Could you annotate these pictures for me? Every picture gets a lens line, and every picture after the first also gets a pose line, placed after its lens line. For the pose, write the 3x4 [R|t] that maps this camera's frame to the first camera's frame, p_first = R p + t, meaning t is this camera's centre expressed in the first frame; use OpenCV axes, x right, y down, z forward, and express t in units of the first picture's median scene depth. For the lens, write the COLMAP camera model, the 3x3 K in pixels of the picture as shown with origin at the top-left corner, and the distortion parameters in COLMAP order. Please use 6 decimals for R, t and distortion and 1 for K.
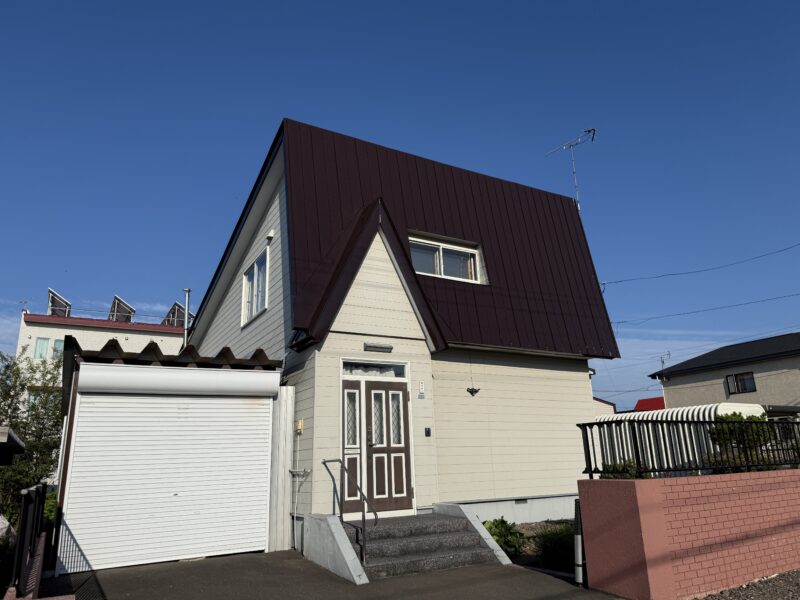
lens RADIAL K [[551.5, 0, 400.0], [0, 551.5, 300.0], [0, 0, 1]] dist [0.100447, -0.142940]
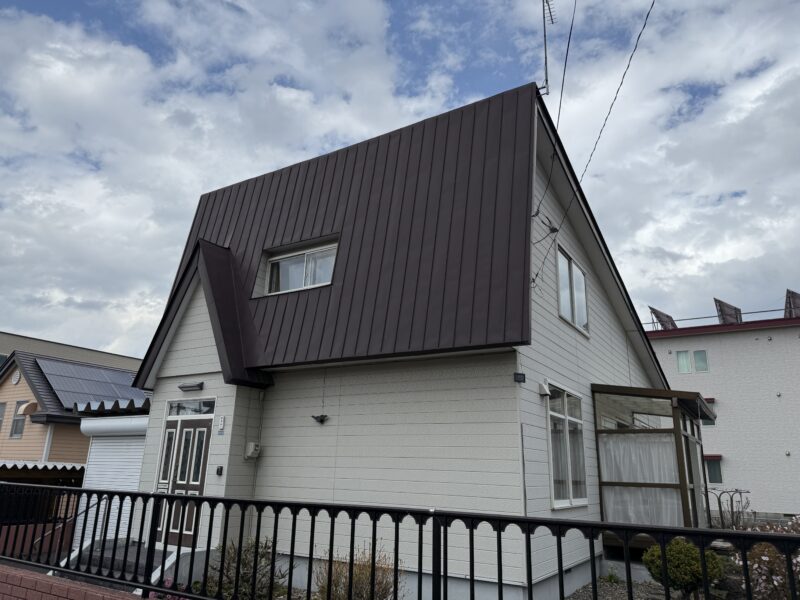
lens RADIAL K [[588.7, 0, 398.9], [0, 588.7, 316.7], [0, 0, 1]] dist [0.081495, -0.000971]
pose [[0.440842, -0.185289, -0.878252, 1.162733], [0.206915, 0.973086, -0.101436, 0.156280], [0.873410, -0.137006, 0.467316, 0.859799]]
